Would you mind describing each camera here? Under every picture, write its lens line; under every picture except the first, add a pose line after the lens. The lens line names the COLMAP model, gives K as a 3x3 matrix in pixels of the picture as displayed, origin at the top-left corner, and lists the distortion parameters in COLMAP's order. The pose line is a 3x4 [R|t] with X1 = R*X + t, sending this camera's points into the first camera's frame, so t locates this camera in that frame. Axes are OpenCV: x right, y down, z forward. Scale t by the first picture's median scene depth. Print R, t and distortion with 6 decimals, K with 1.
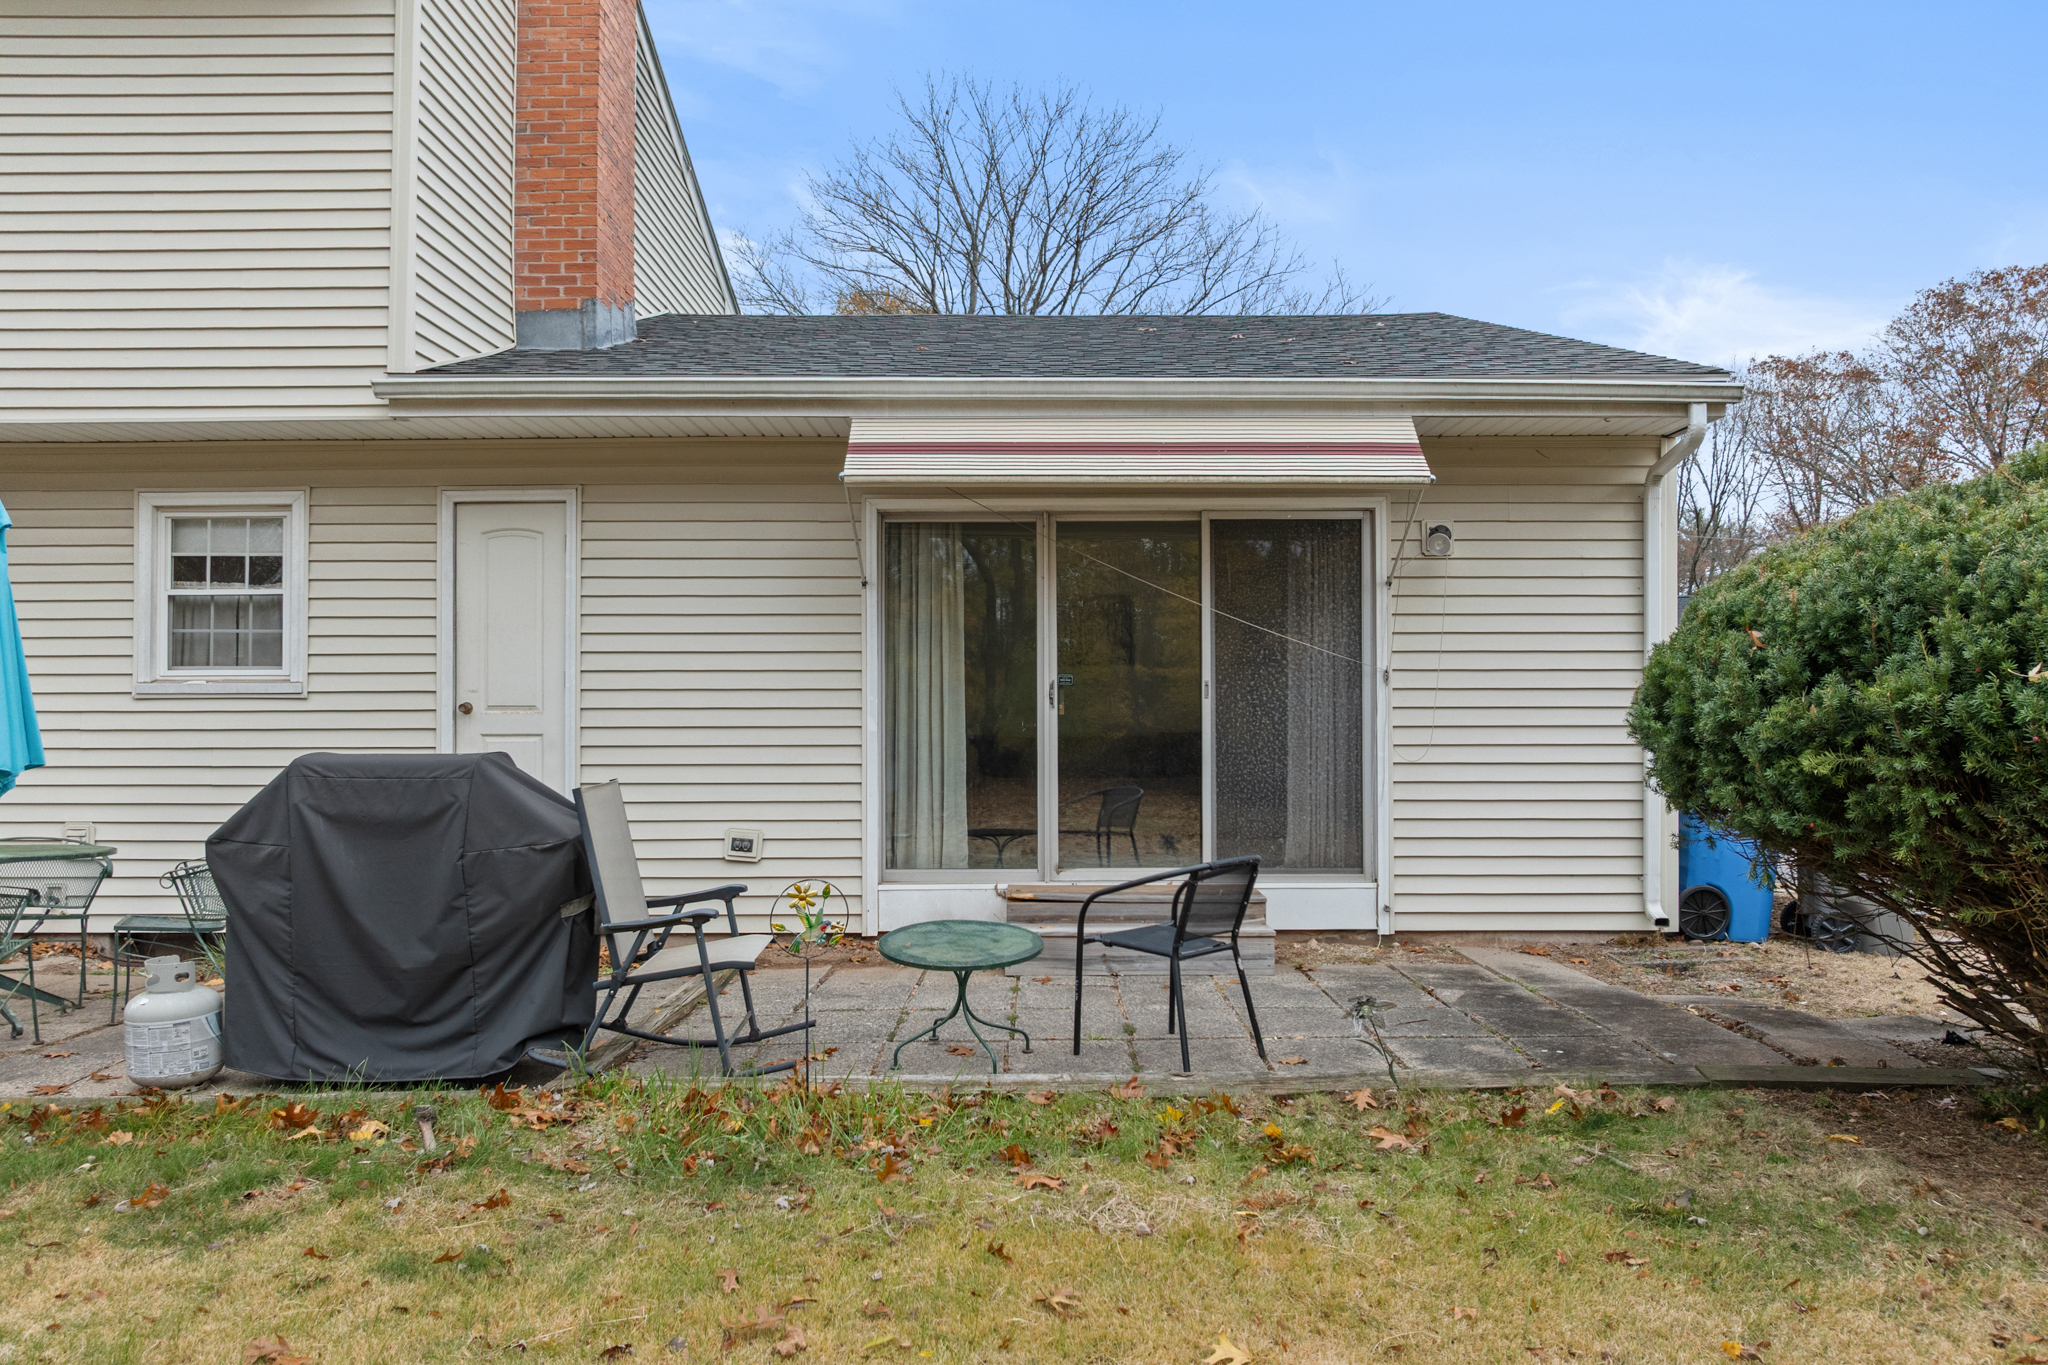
lens RADIAL K [[1458.3, 0, 1016.0], [0, 1458.3, 721.9], [0, 0, 1]] dist [-0.026490, -0.000063]
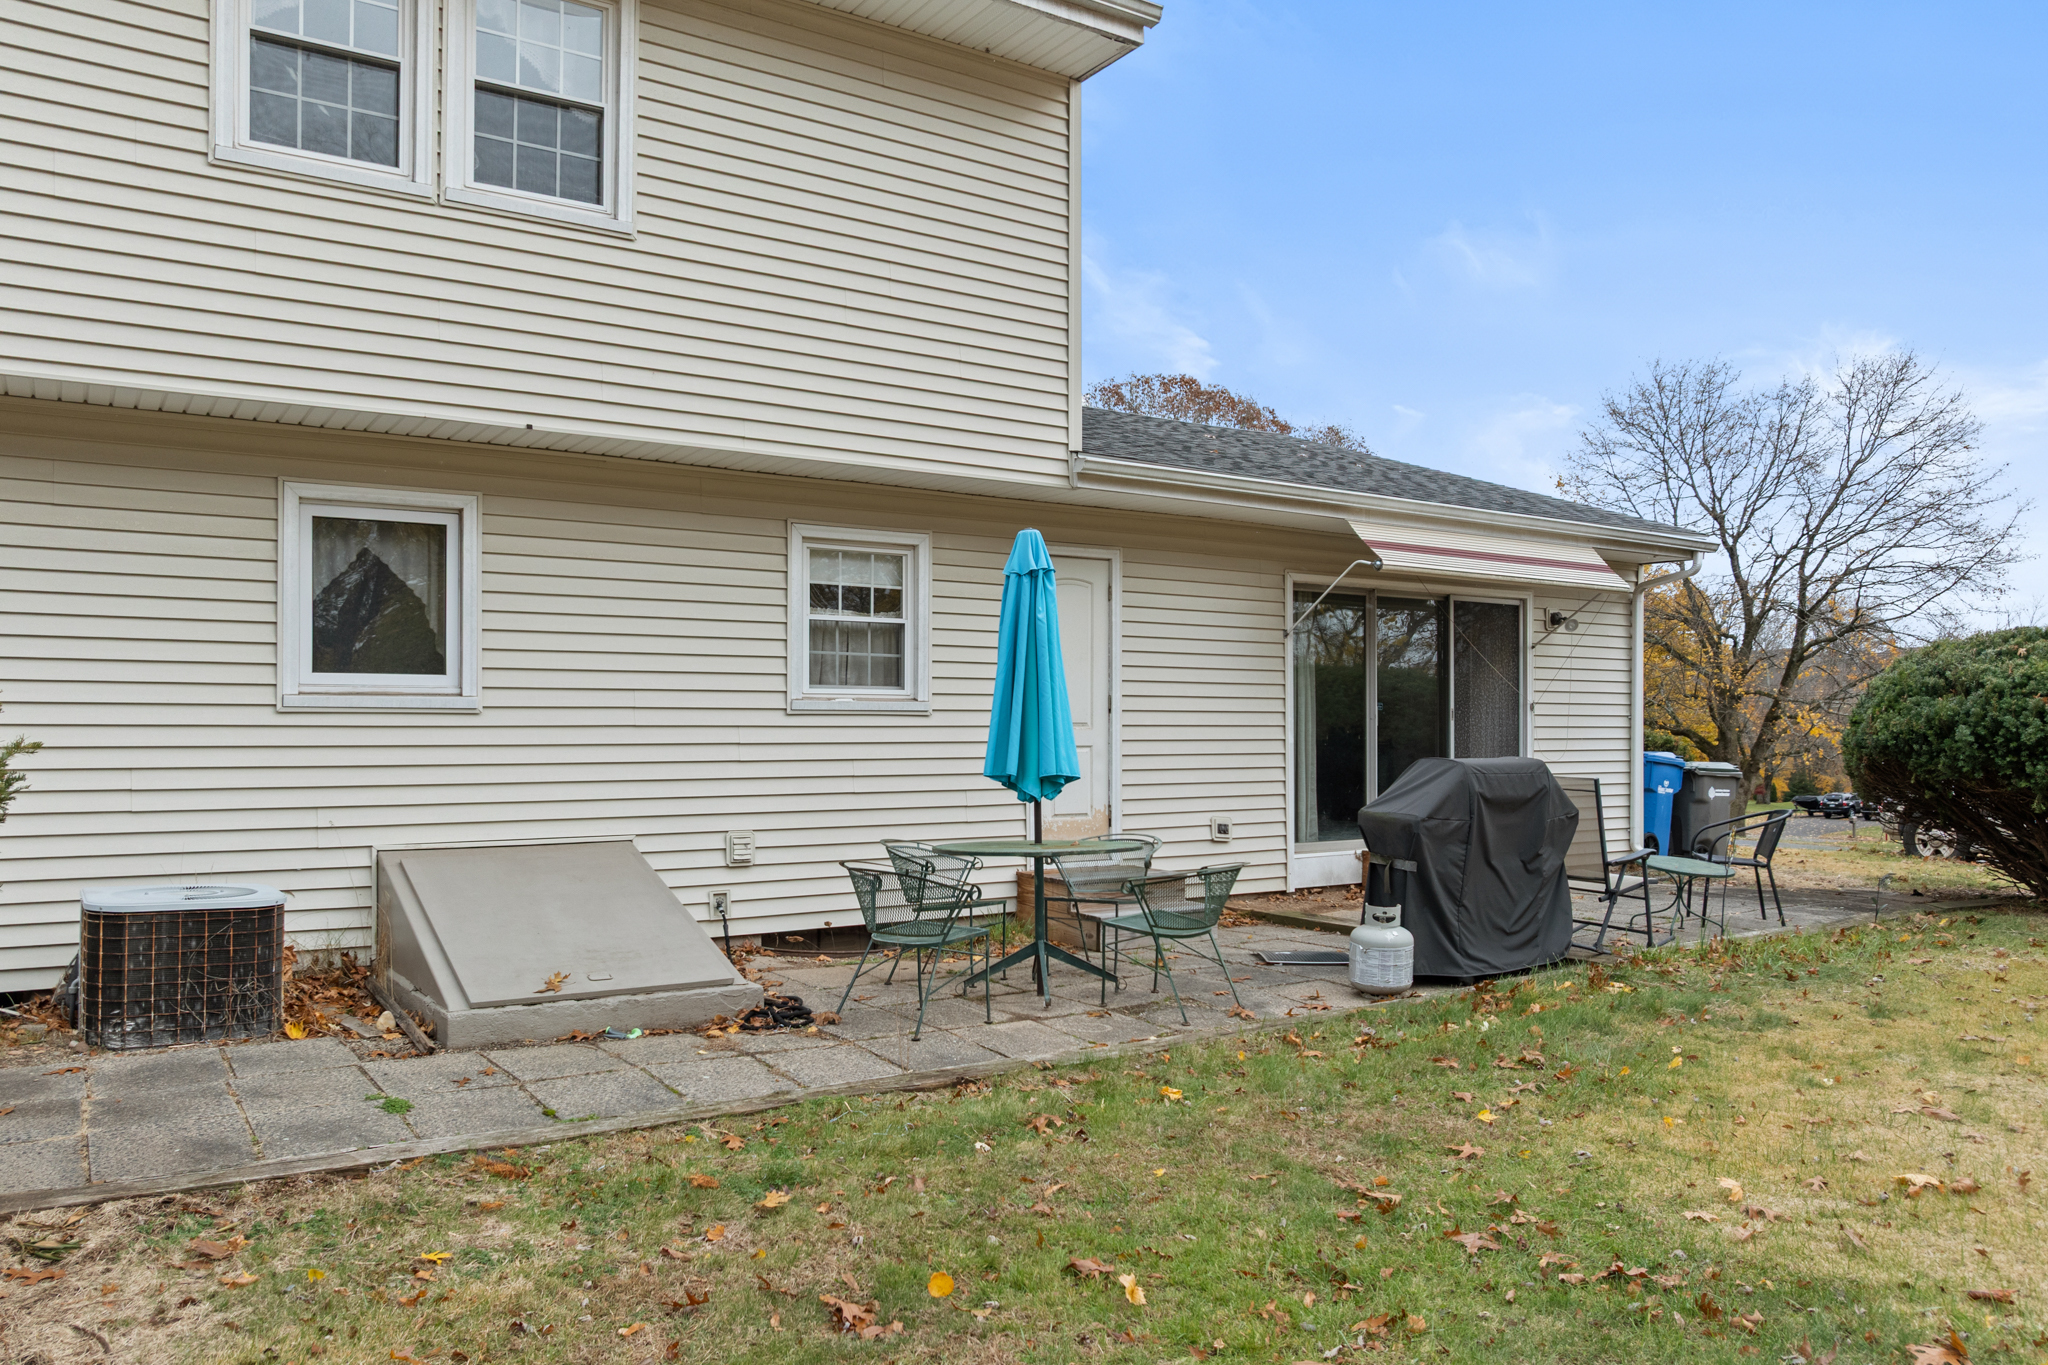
lens RADIAL K [[1458.3, 0, 1016.0], [0, 1458.3, 721.9], [0, 0, 1]] dist [-0.026490, -0.000063]
pose [[0.836725, 0.005384, 0.547597, -1.059813], [-0.001567, 0.999971, -0.007436, -0.002582], [-0.547621, 0.005364, 0.836709, -0.003396]]
